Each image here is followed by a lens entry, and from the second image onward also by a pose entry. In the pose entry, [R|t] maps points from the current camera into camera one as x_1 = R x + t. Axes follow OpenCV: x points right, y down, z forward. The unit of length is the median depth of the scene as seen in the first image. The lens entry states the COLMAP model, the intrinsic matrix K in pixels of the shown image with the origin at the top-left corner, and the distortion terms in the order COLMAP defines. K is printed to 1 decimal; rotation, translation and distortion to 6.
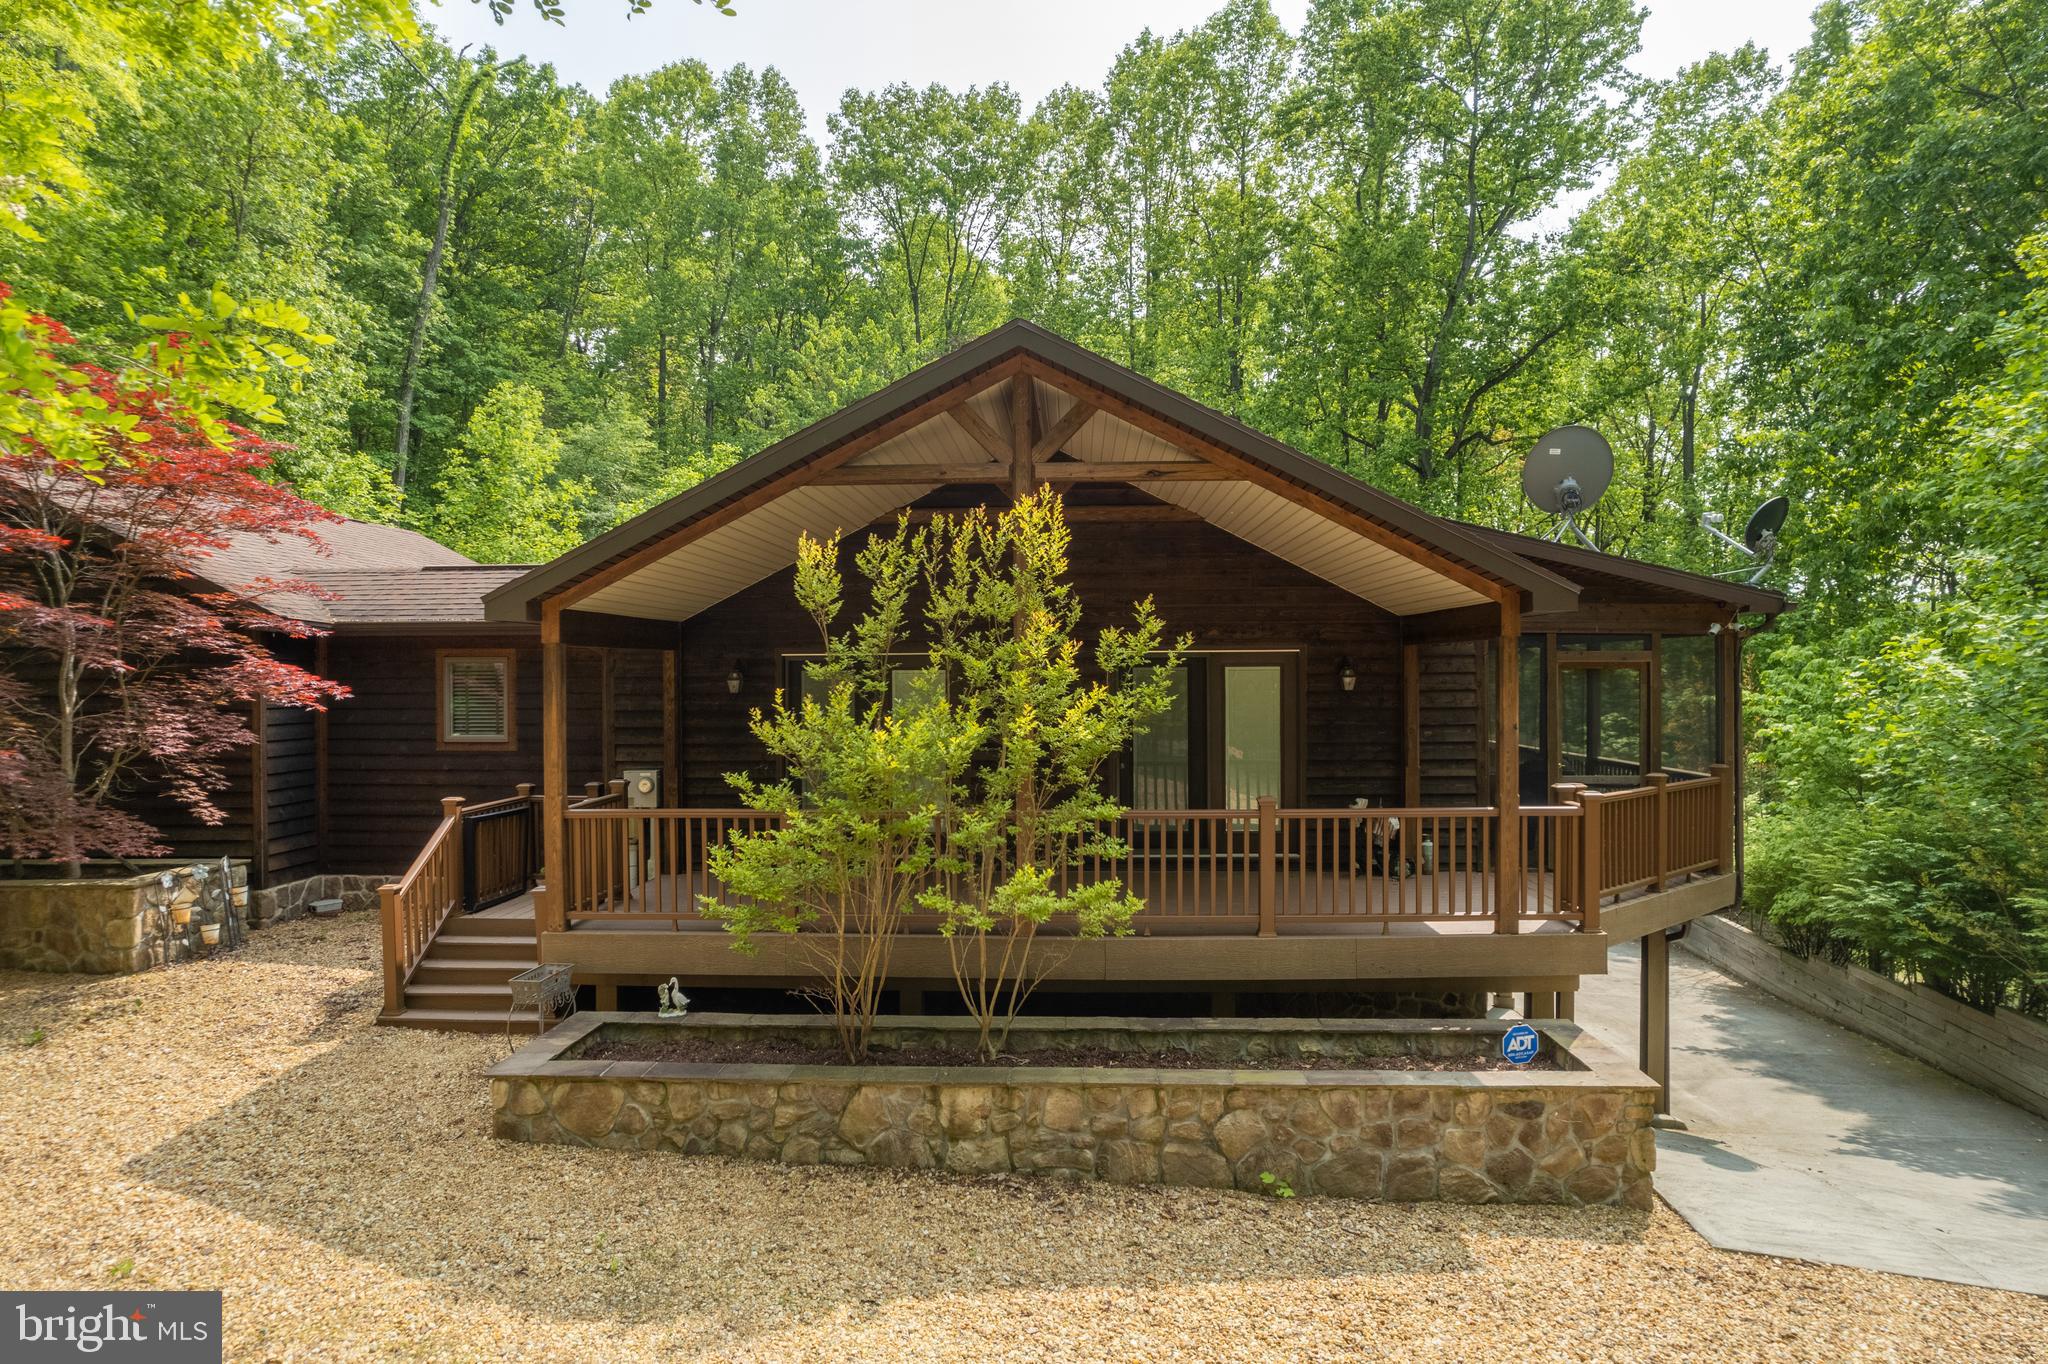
lens RADIAL K [[1328.6, 0, 1032.0], [0, 1328.6, 672.7], [0, 0, 1]] dist [-0.076417, 0.065942]
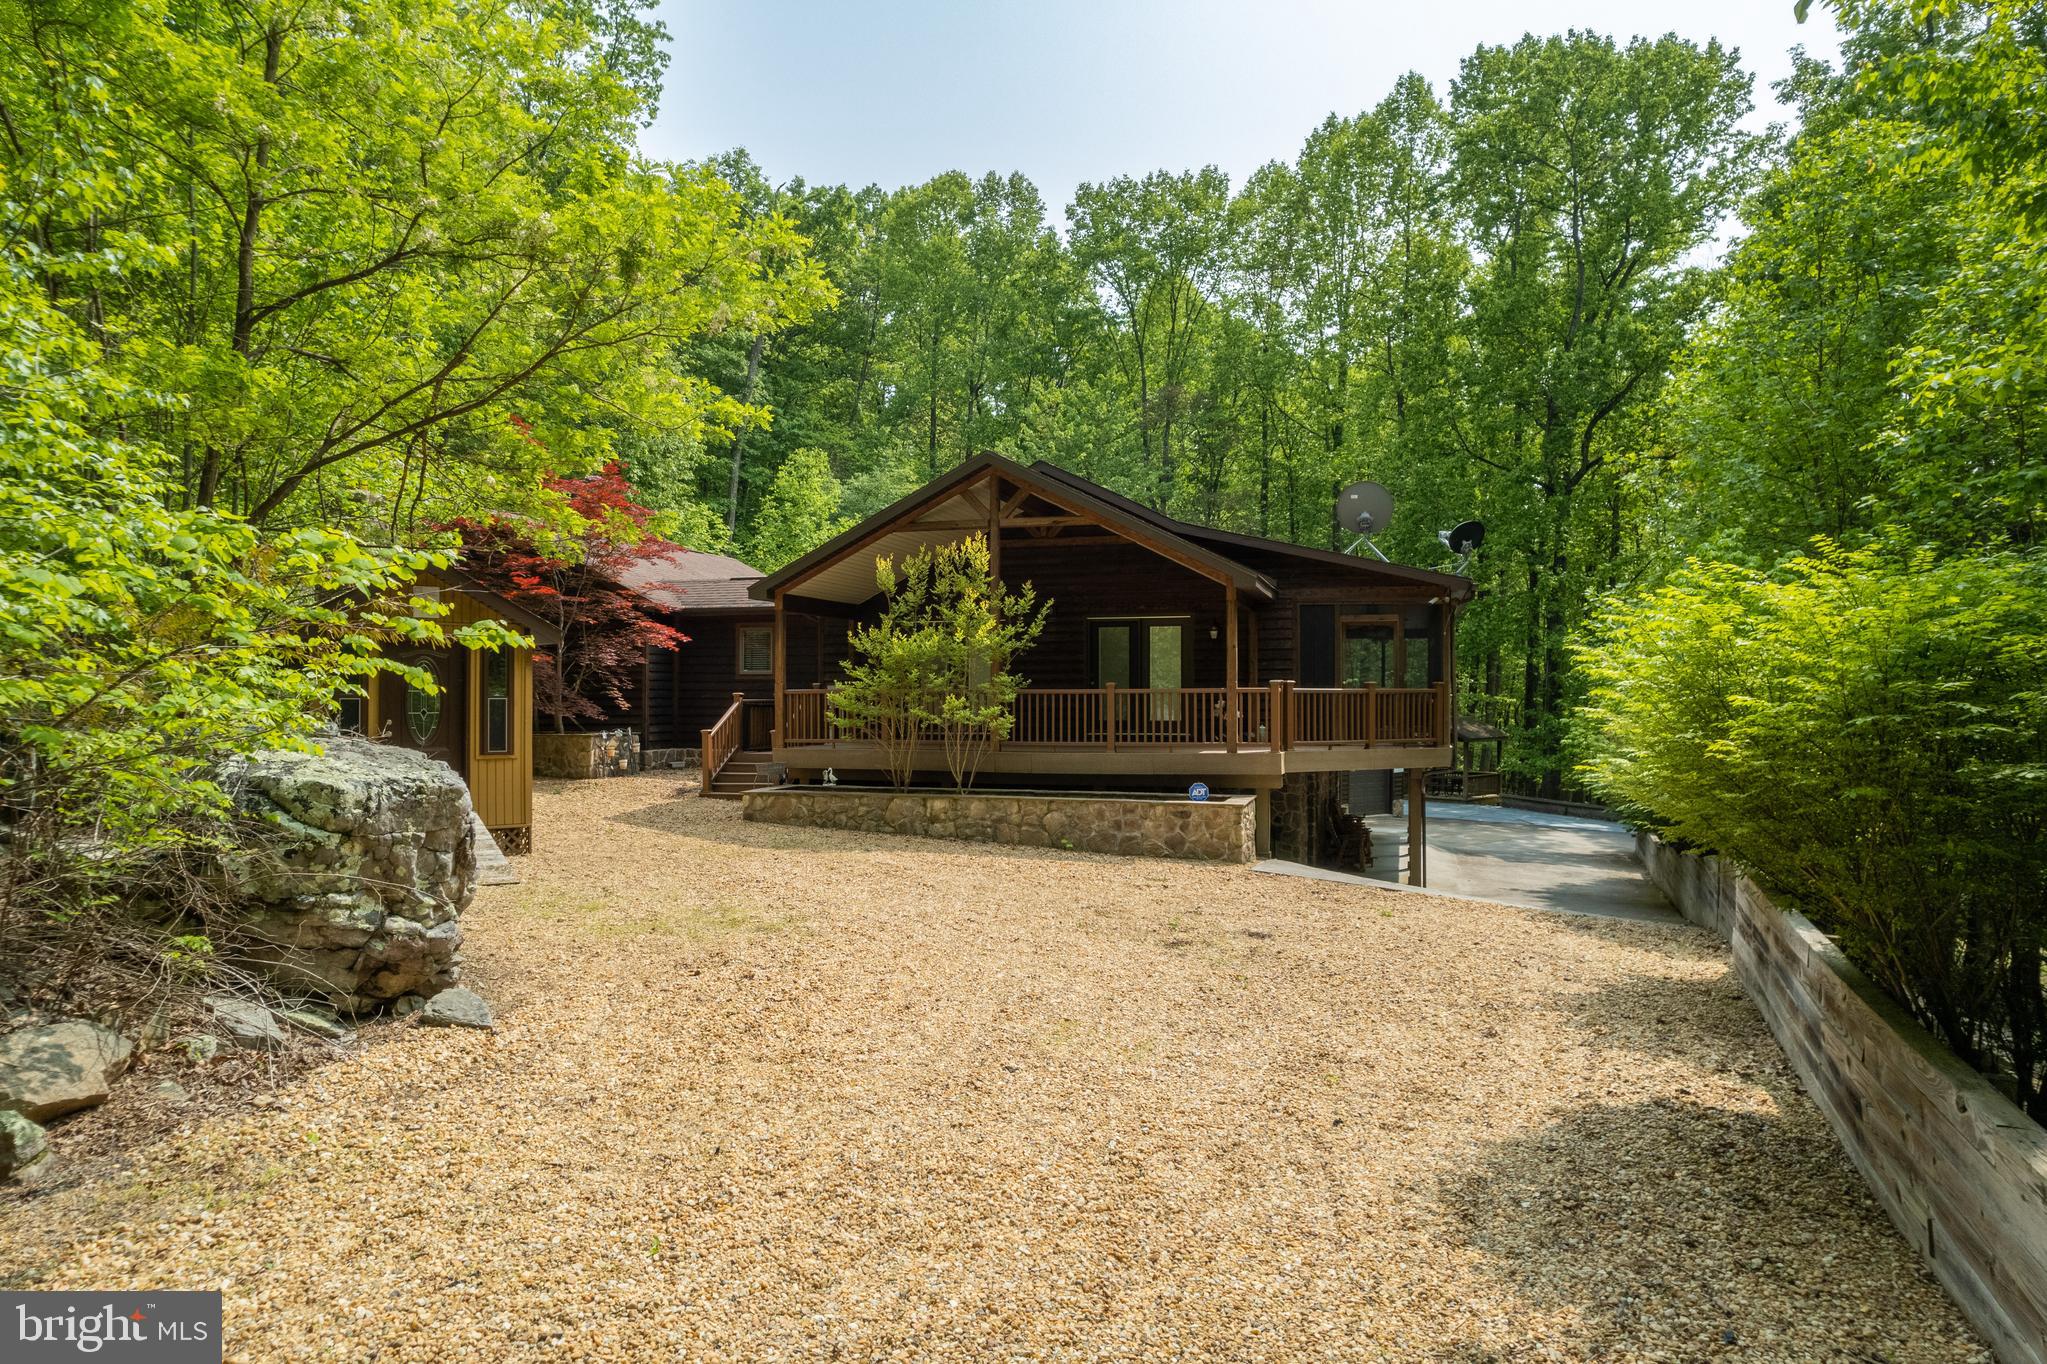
lens RADIAL K [[1319.7, 0, 1026.5], [0, 1319.7, 681.0], [0, 0, 1]] dist [-0.064197, 0.045844]
pose [[0.972255, 0.002729, -0.233906, 0.144837], [-0.004662, 0.999959, -0.007712, 0.030011], [0.233876, 0.008589, 0.972229, -0.268392]]
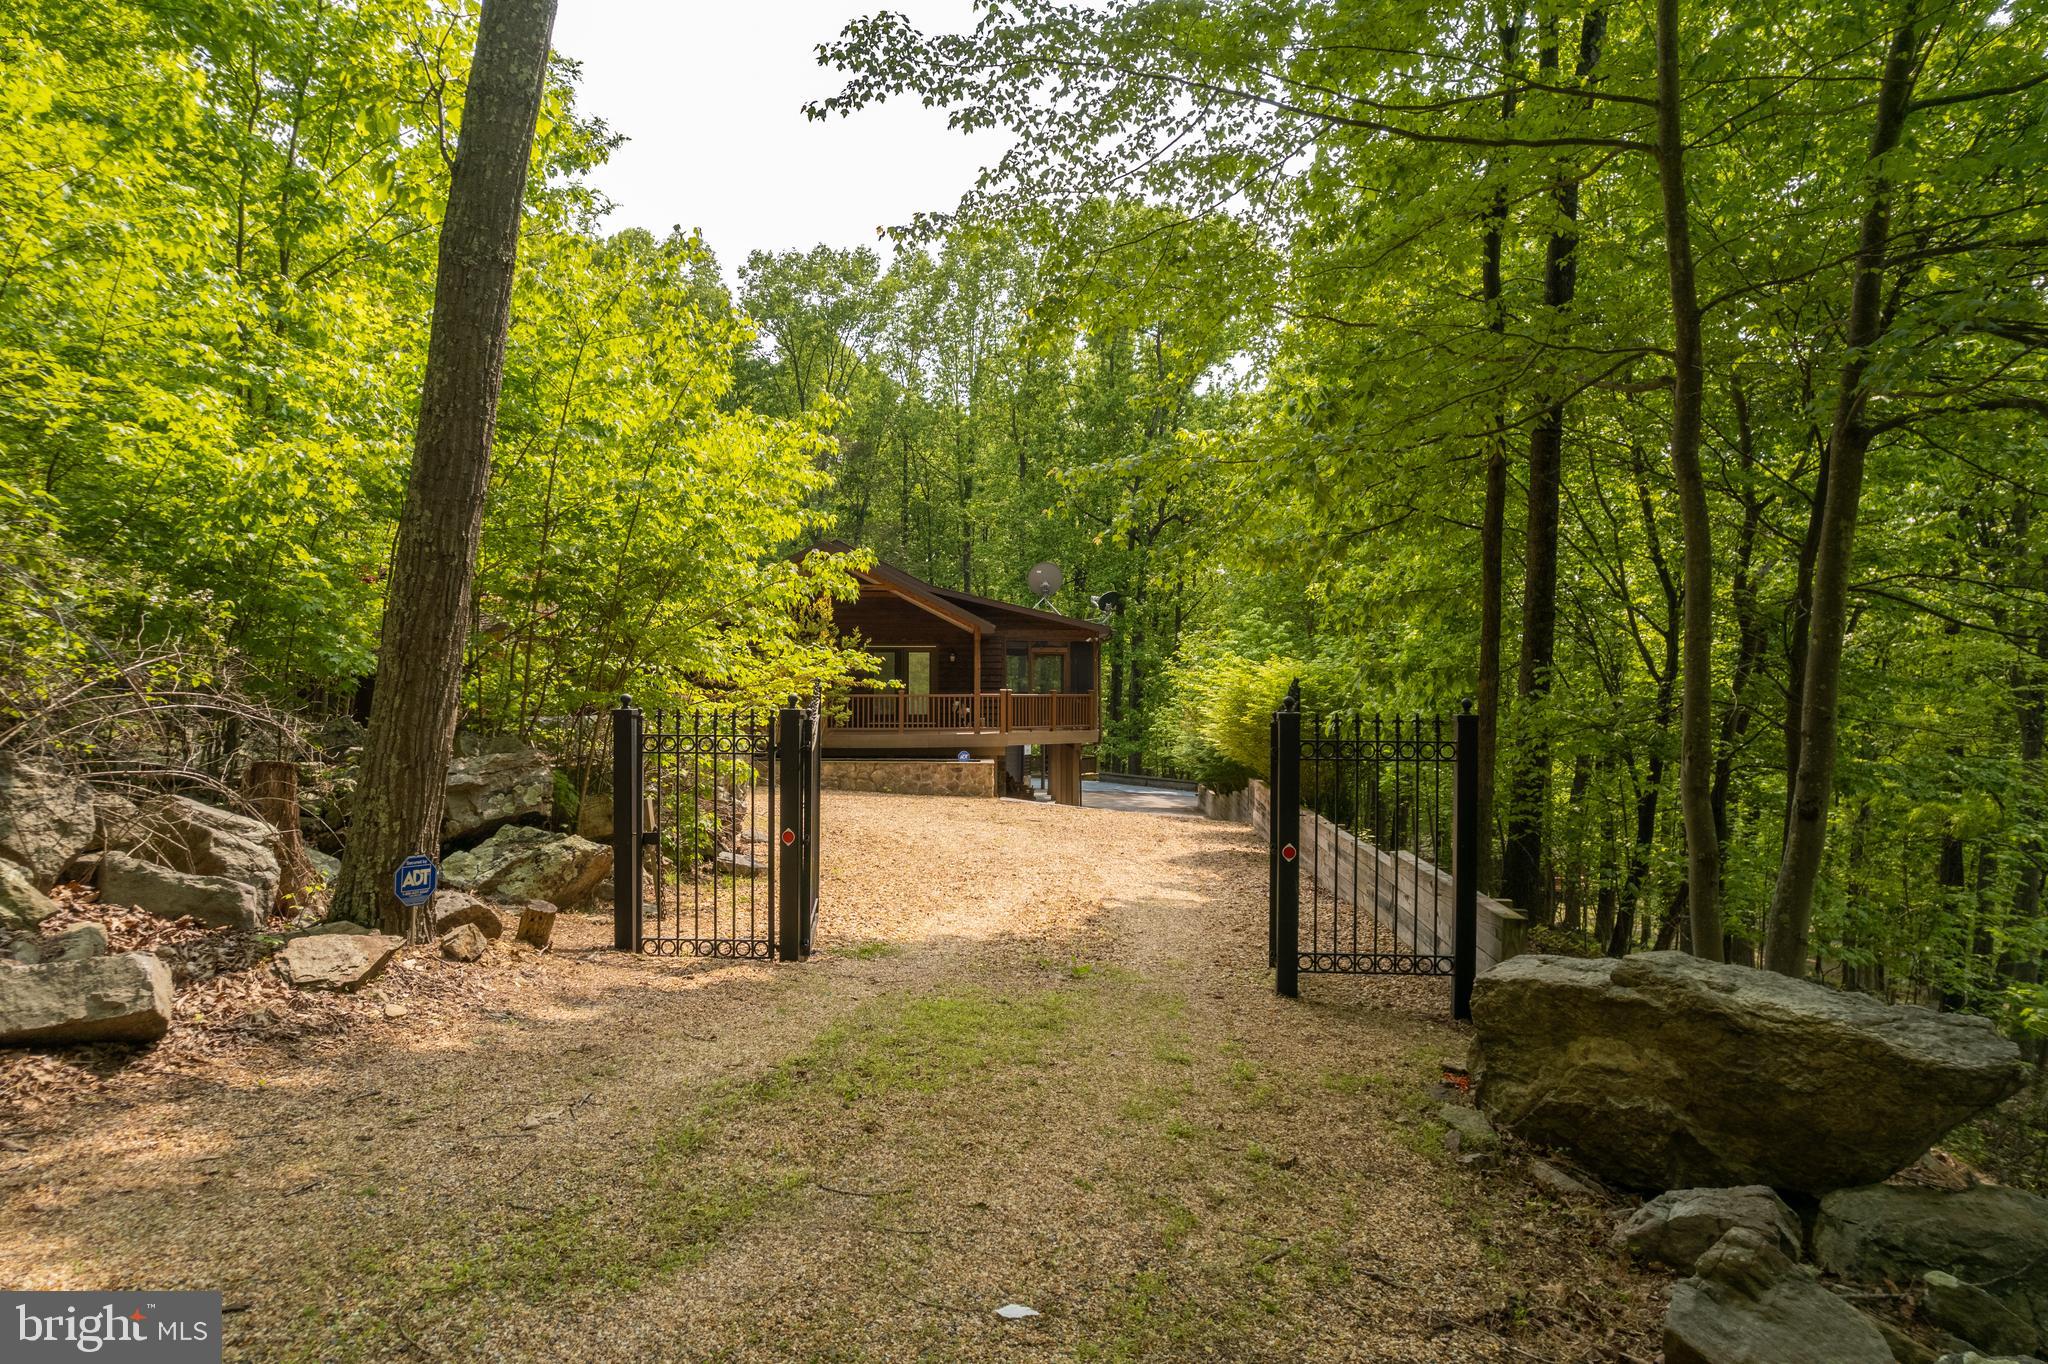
lens RADIAL K [[1312.1, 0, 1024.0], [0, 1312.1, 682.0], [0, 0, 1]] dist [-0.065287, 0.065531]
pose [[0.996943, 0.008245, 0.077701, 0.063343], [-0.007698, 0.999943, -0.007334, 0.026456], [-0.077758, 0.006713, 0.996950, -0.599924]]
